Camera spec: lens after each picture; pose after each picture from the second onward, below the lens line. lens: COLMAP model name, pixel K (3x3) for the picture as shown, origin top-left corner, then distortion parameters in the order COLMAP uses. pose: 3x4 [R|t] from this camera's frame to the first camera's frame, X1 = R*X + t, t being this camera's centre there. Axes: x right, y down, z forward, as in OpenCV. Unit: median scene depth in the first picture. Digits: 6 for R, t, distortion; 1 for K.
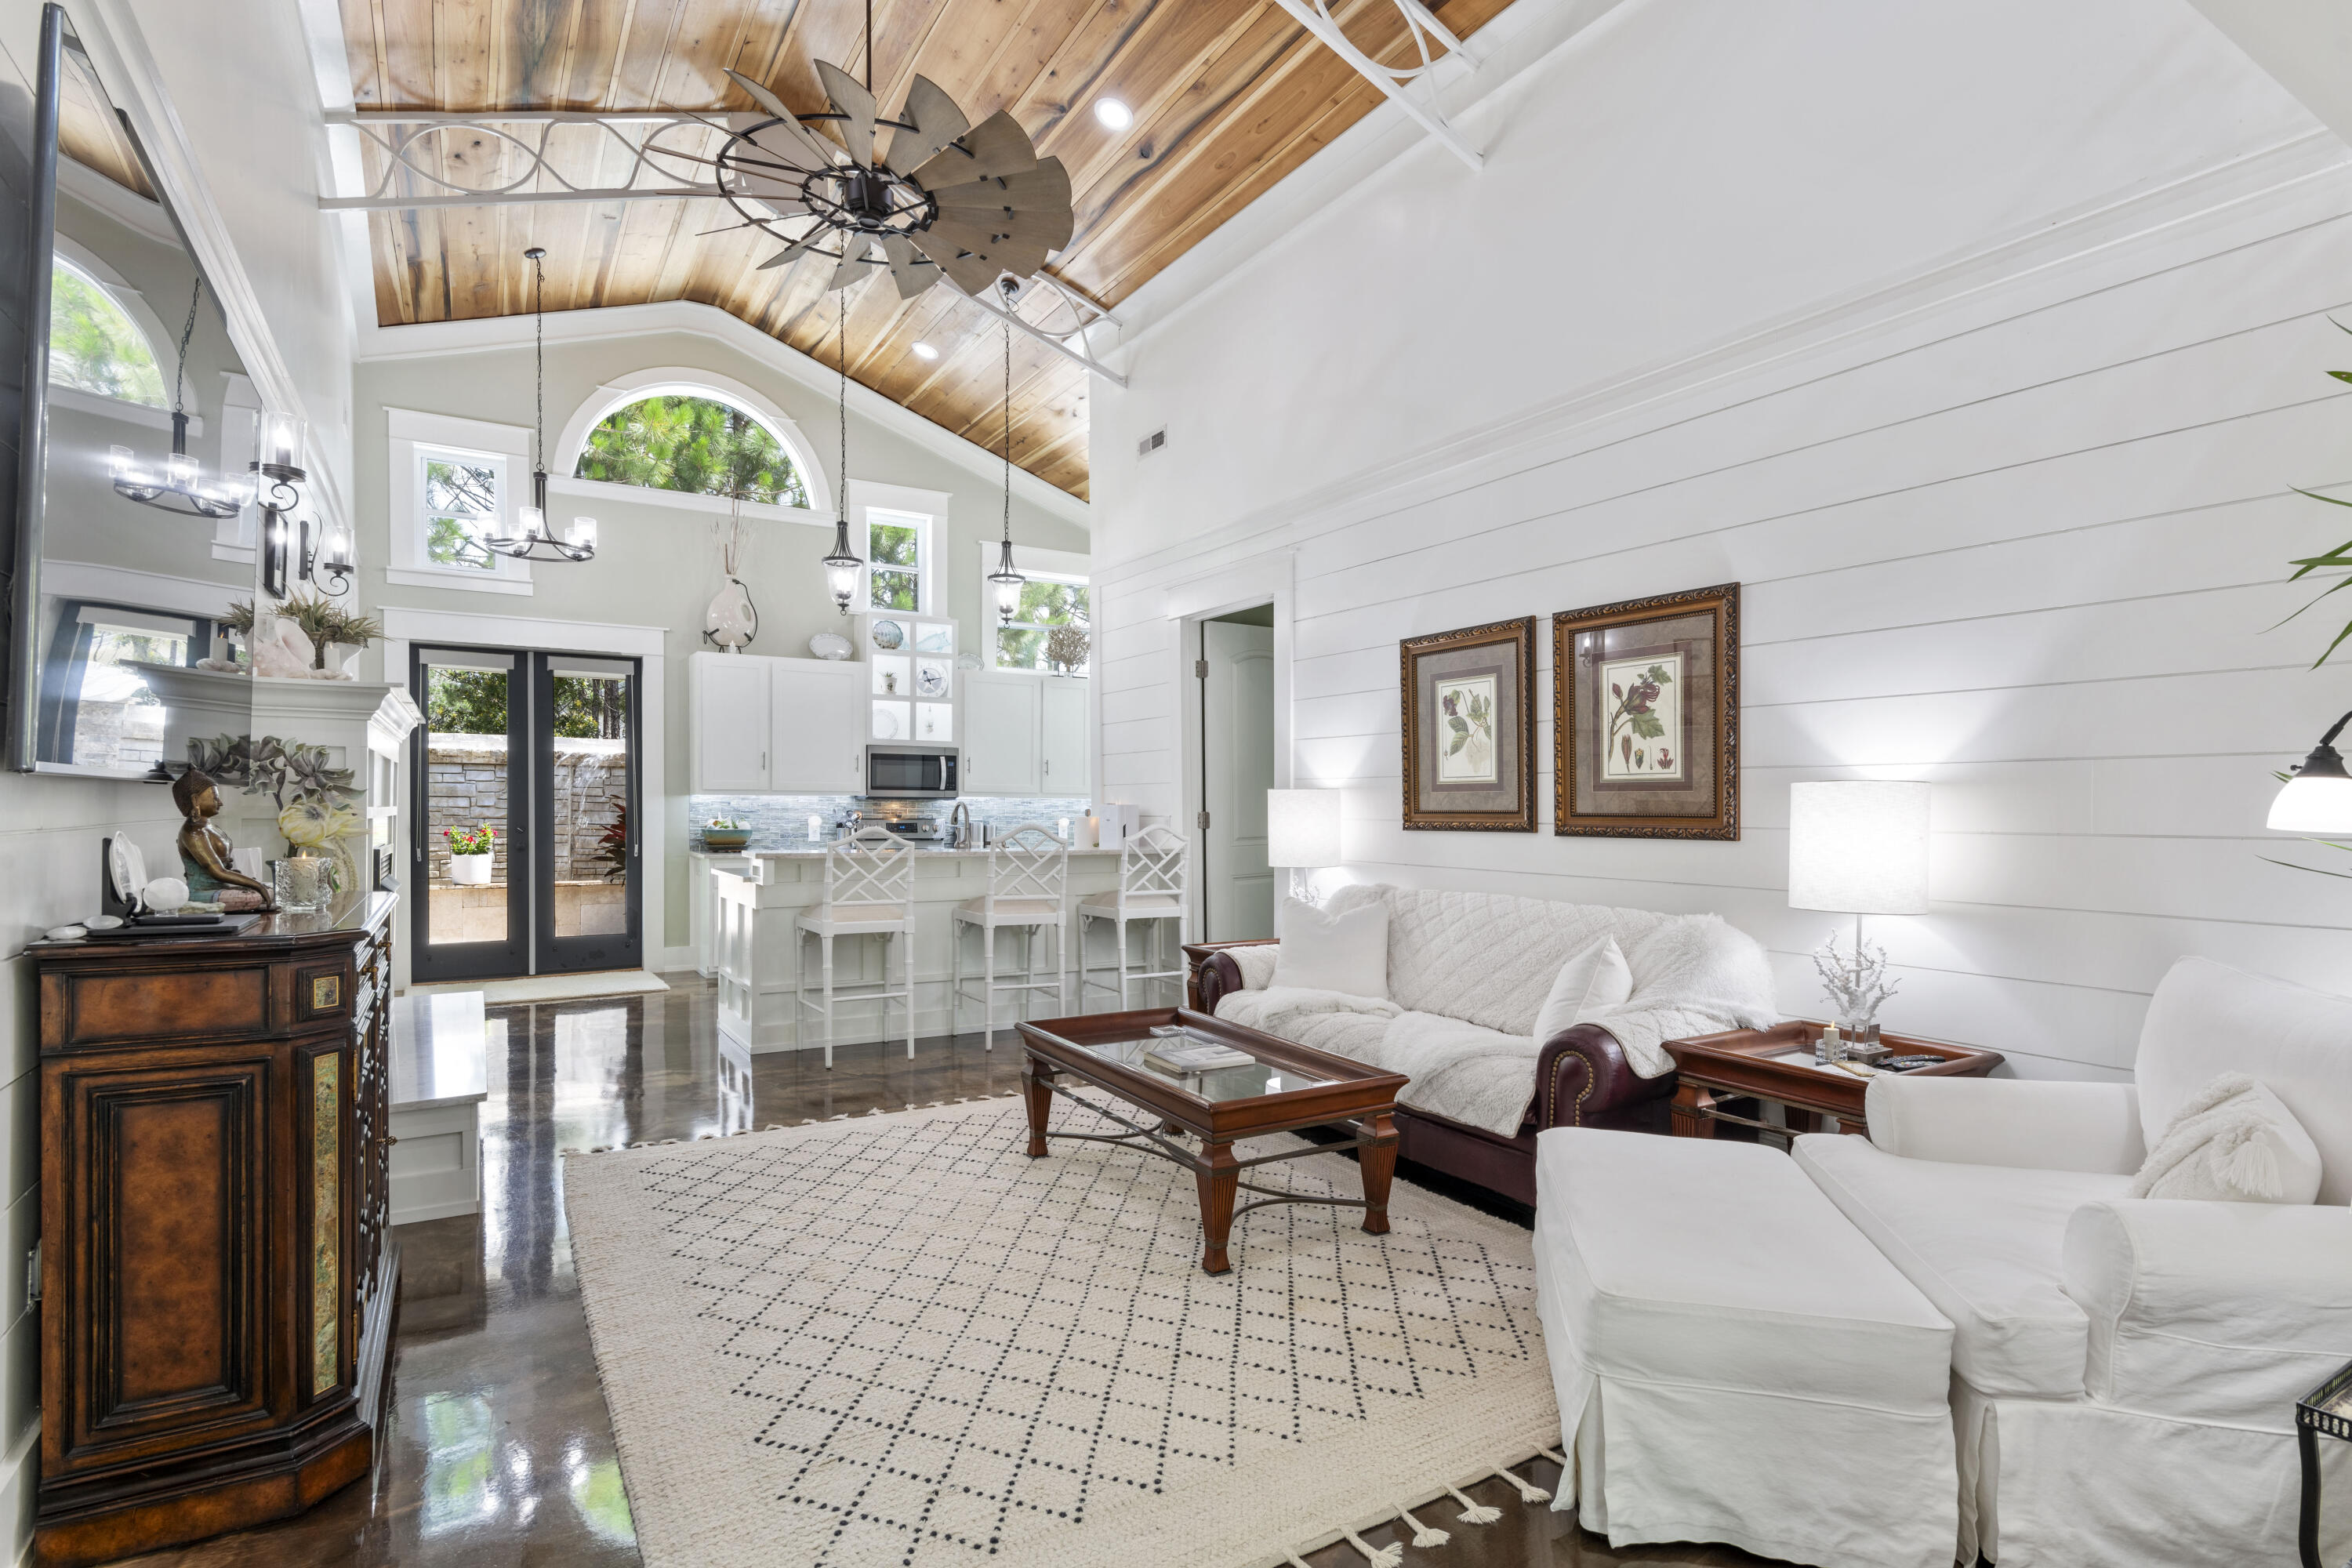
lens RADIAL K [[1160.6, 0, 1186.0], [0, 1160.6, 833.7], [0, 0, 1]] dist [0.003711, -0.000861]
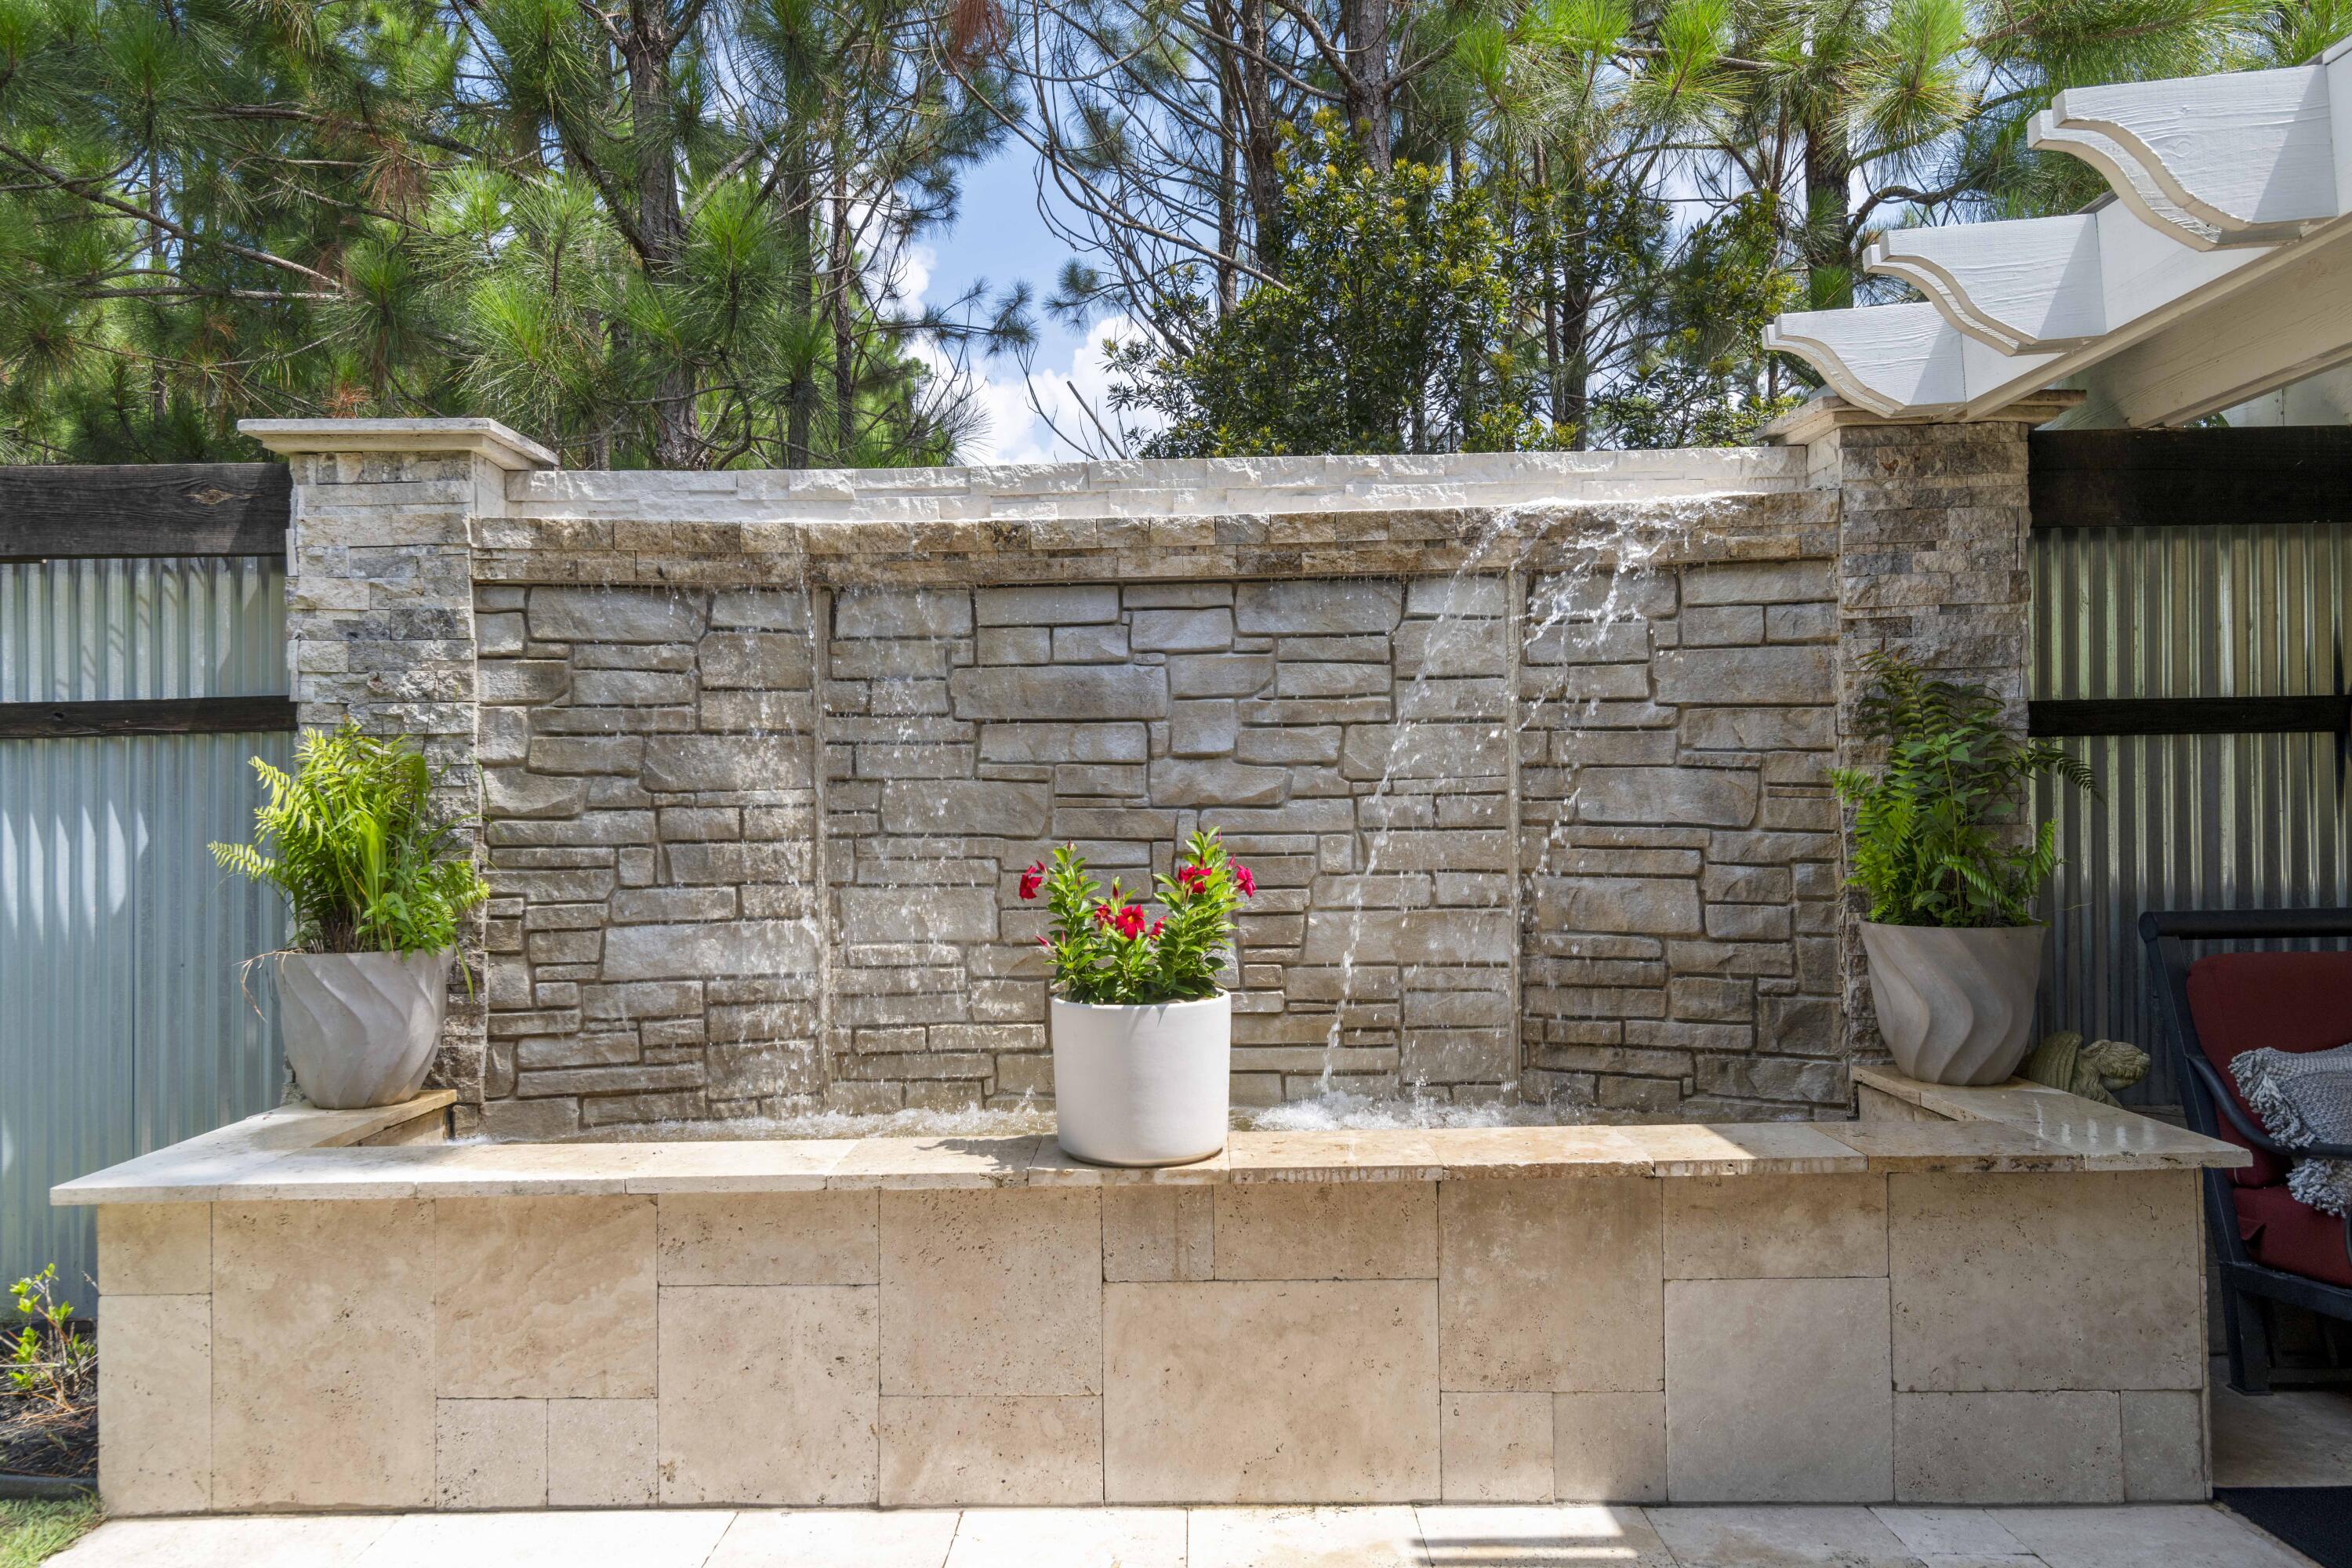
lens RADIAL K [[1617.7, 0, 1176.0], [0, 1617.7, 784.0], [0, 0, 1]] dist [0.000268, 0.000011]
pose [[0.845205, -0.024026, -0.533902, -1.050839], [0.011517, 0.999576, -0.026750, -0.021566], [0.534319, 0.016460, 0.845123, 1.750146]]
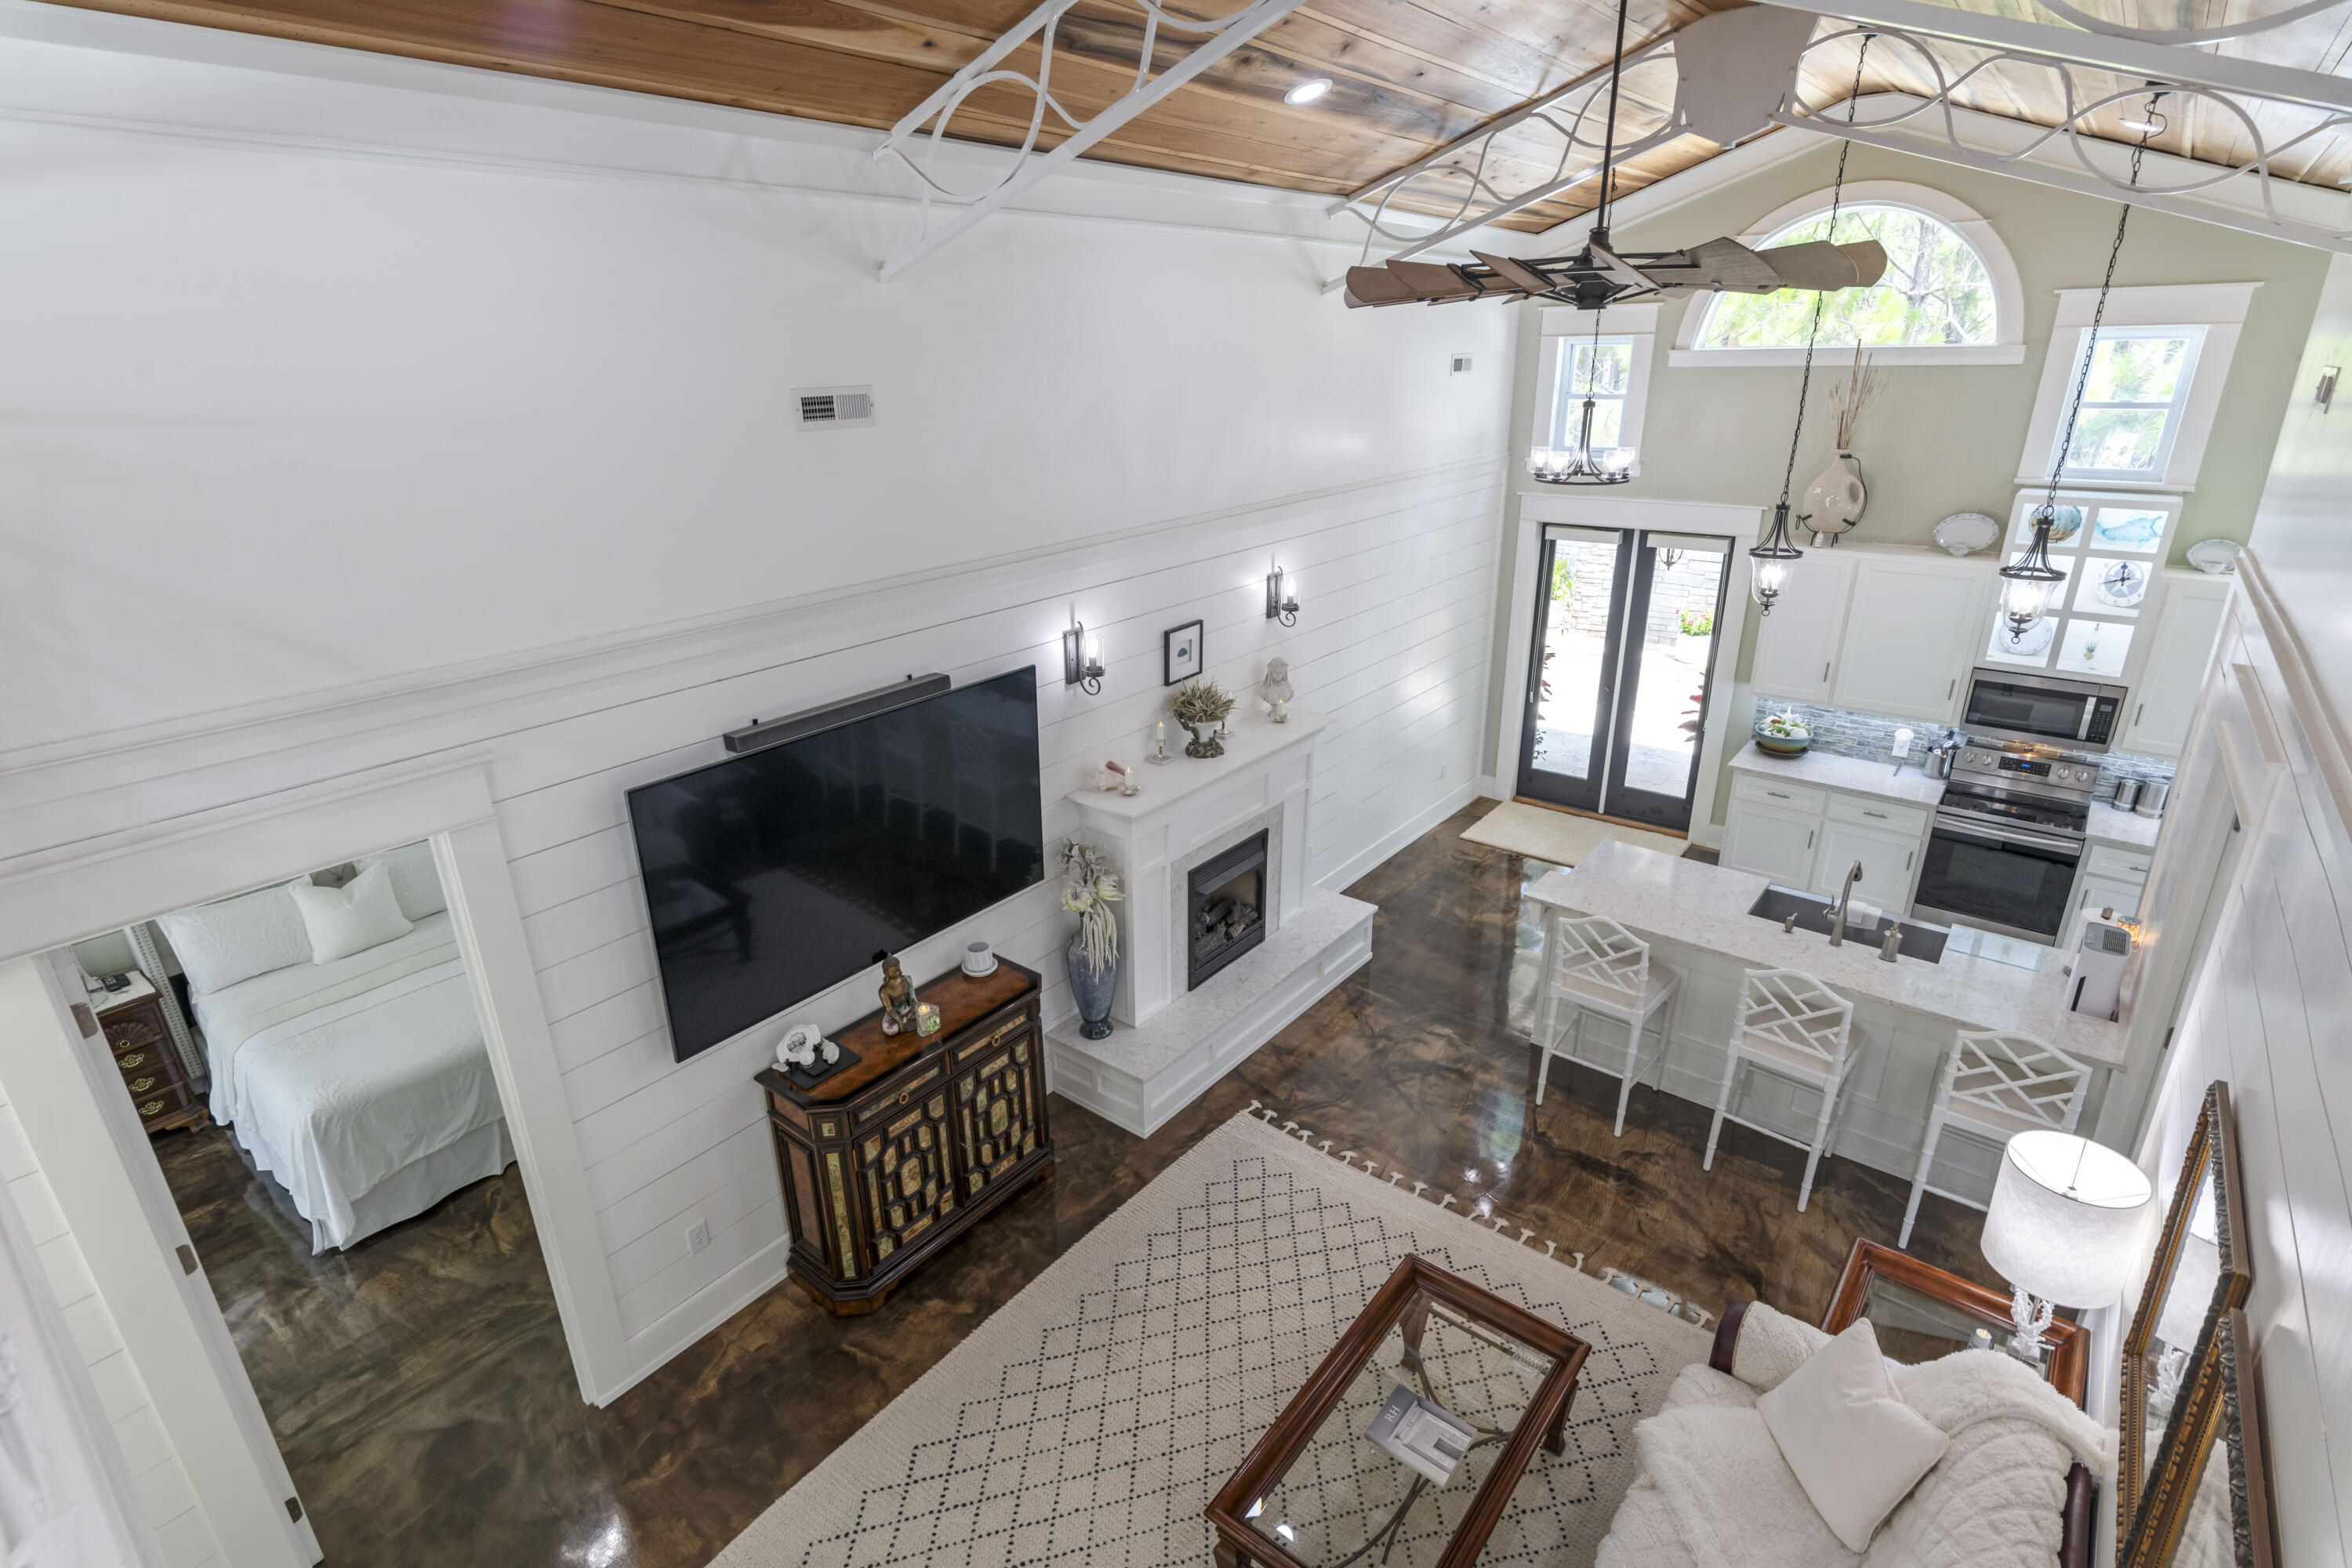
lens RADIAL K [[1137.6, 0, 1175.8], [0, 1137.6, 794.2], [0, 0, 1]] dist [0.003115, -0.000549]
pose [[0.338595, 0.338086, -0.878095, 0.461941], [-0.002891, 0.933588, 0.358337, -0.501955], [0.940928, -0.118792, 0.317086, 0.431930]]
